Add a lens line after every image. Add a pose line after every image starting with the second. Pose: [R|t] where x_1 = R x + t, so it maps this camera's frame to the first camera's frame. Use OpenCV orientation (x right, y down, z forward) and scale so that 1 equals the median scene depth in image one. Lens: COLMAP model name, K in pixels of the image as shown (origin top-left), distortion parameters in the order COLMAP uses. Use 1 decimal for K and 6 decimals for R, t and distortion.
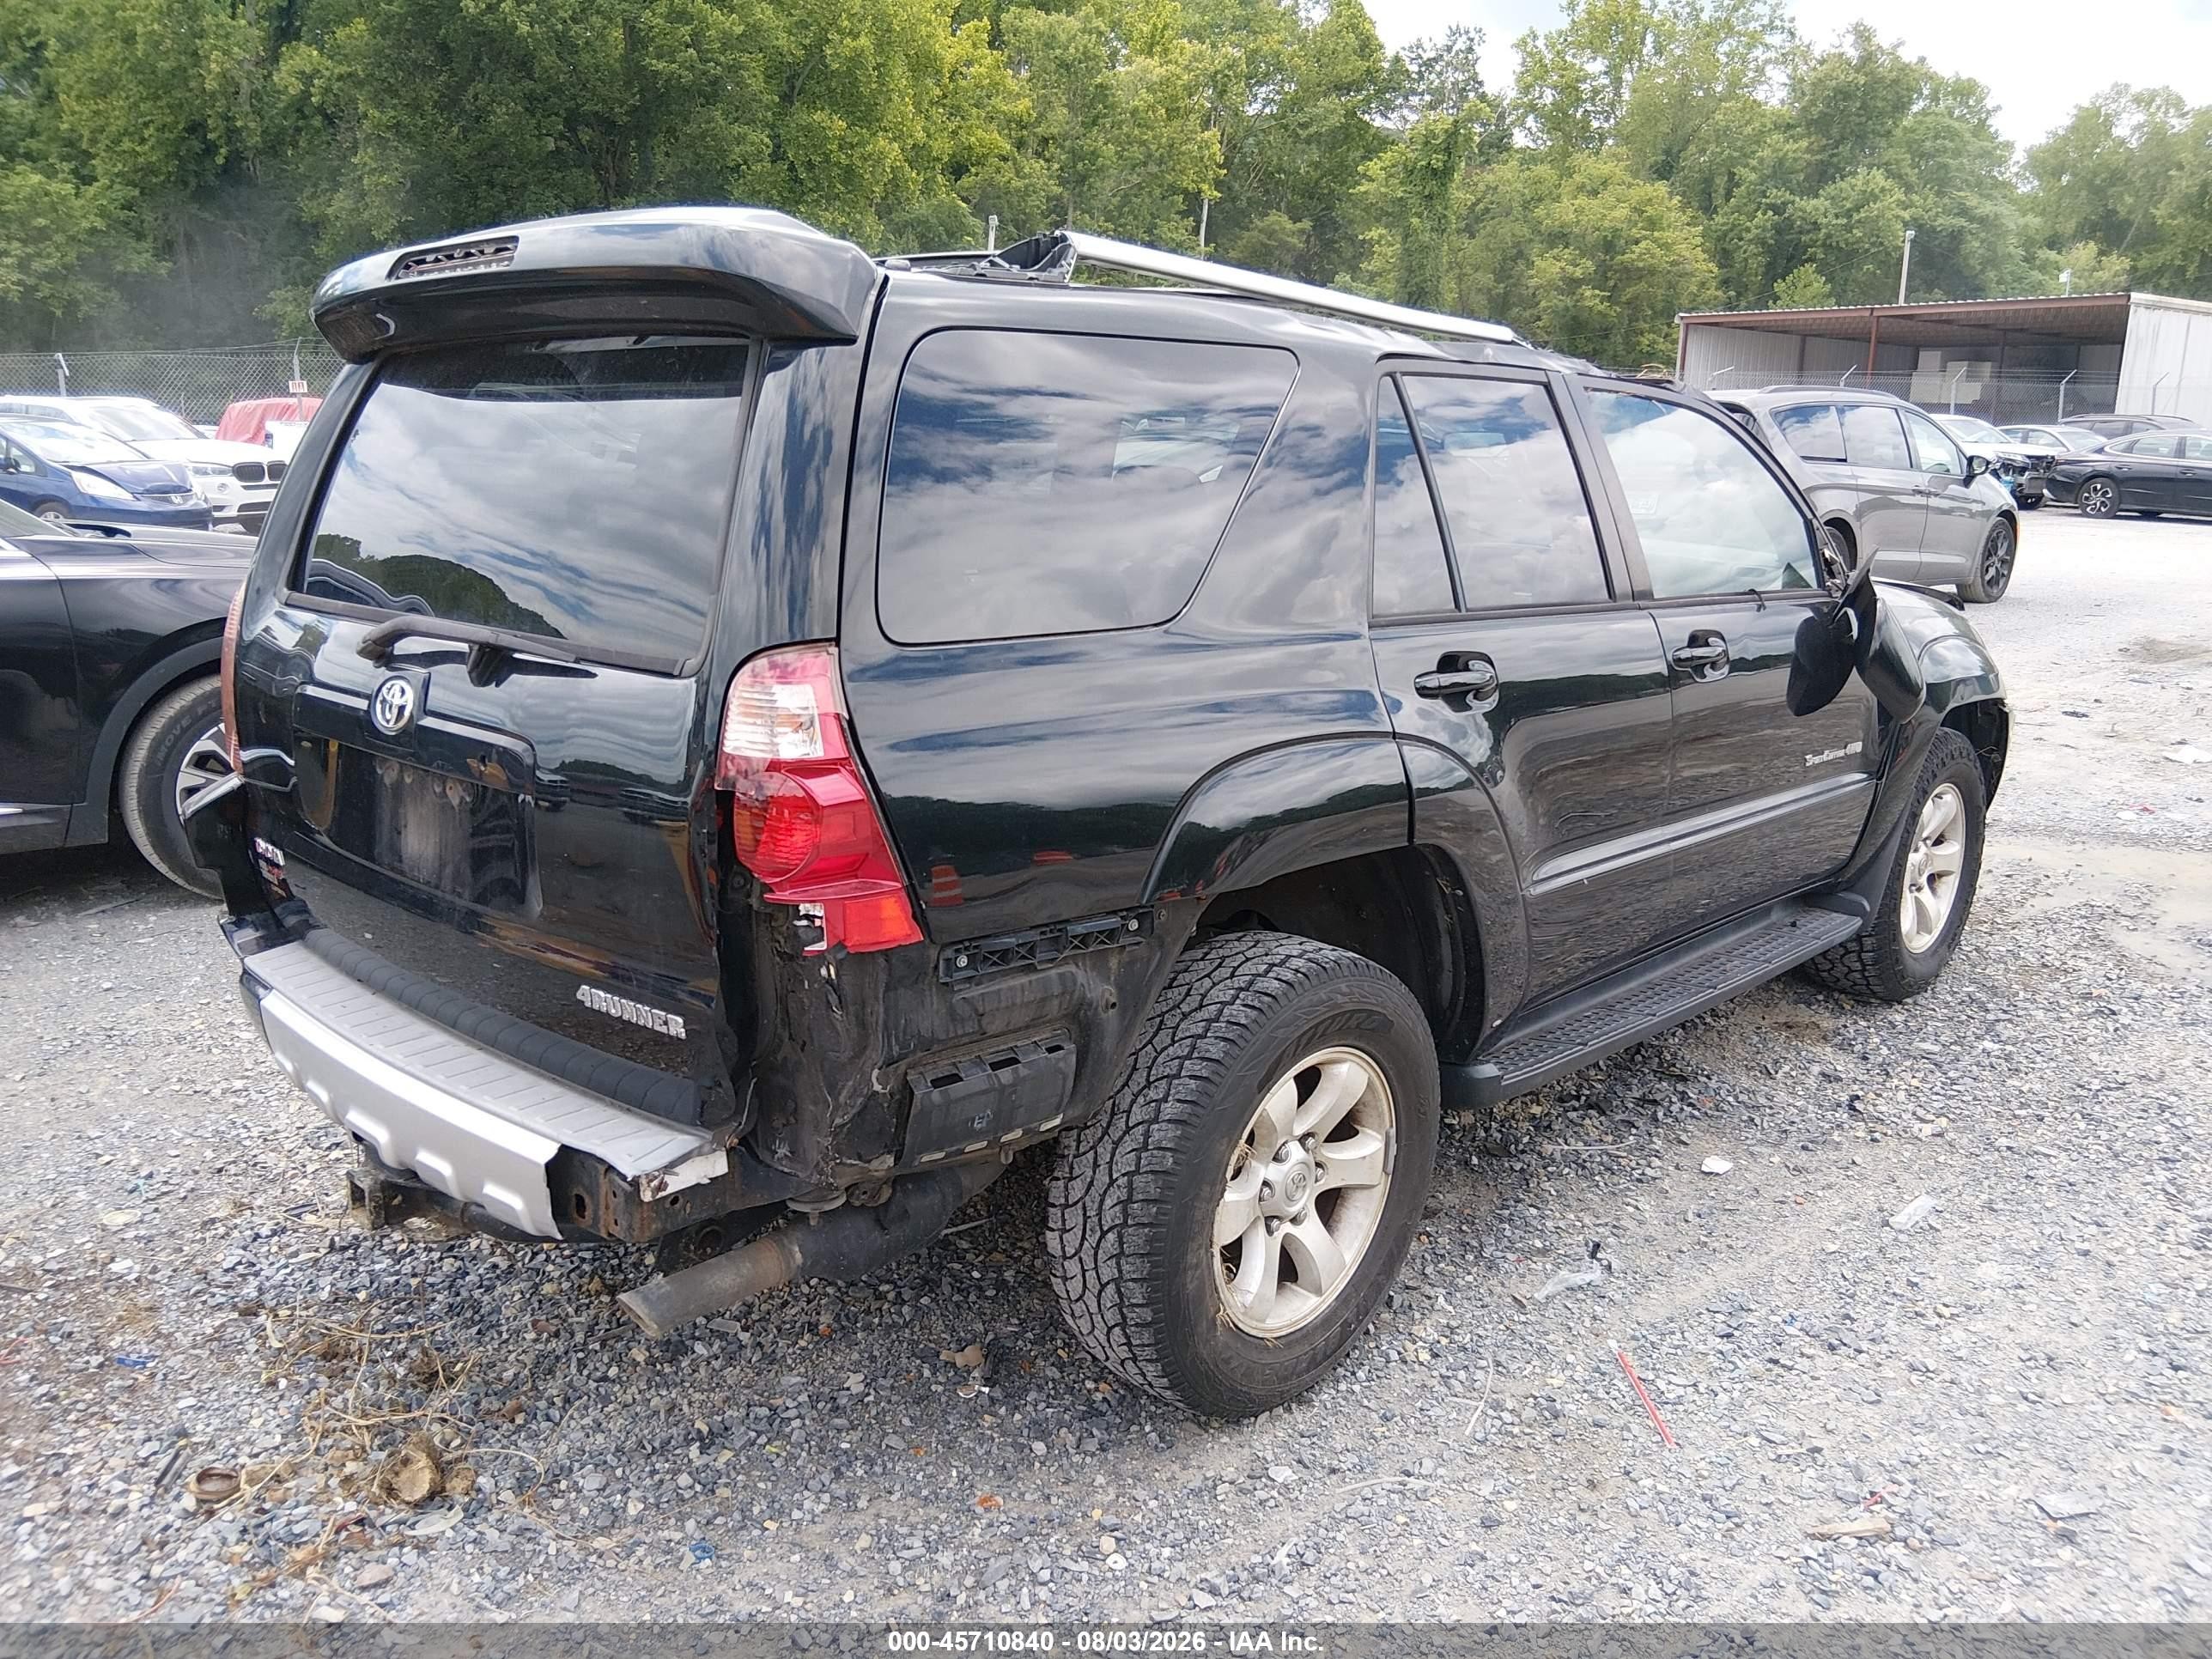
lens RADIAL K [[1759.6, 0, 1116.1], [0, 1759.6, 818.4], [0, 0, 1]] dist [0.063189, -0.159234]
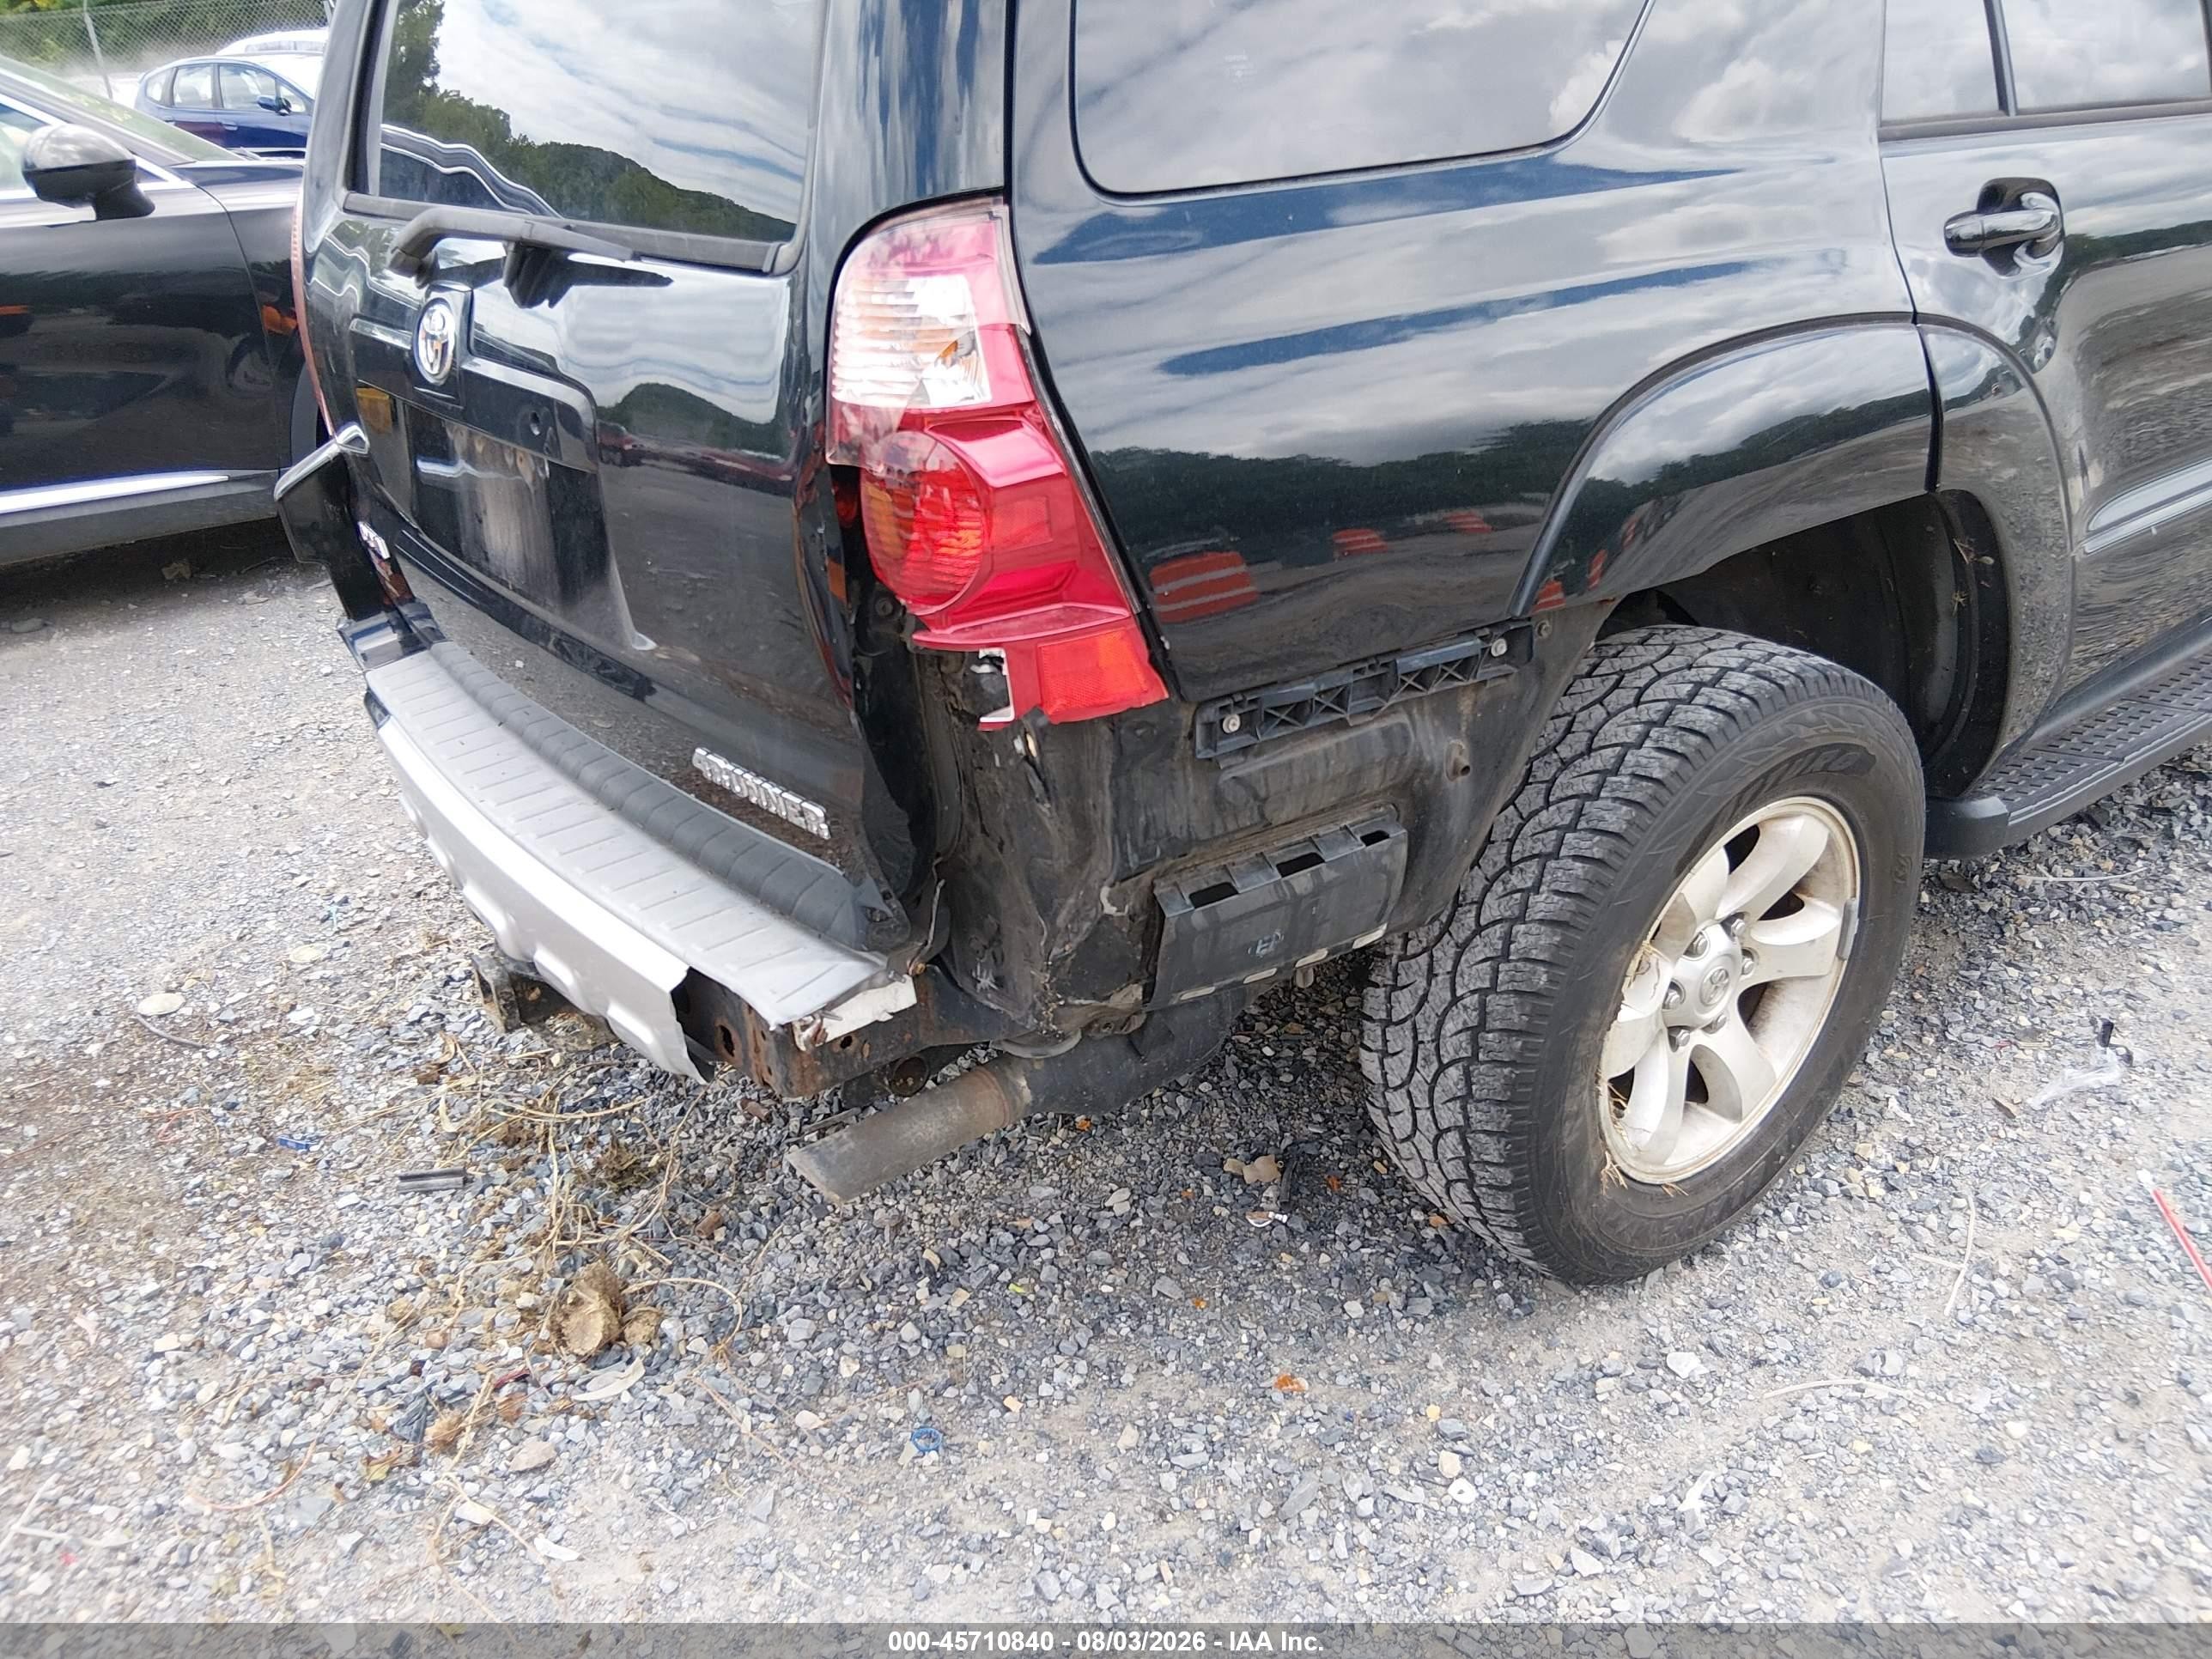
lens RADIAL K [[1715.2, 0, 1125.6], [0, 1715.2, 854.8], [0, 0, 1]] dist [0.132990, -0.275301]
pose [[0.986682, 0.001309, -0.162655, -0.019791], [0.037165, 0.971703, 0.233266, -0.016217], [0.158357, -0.236204, 0.958713, 0.318435]]
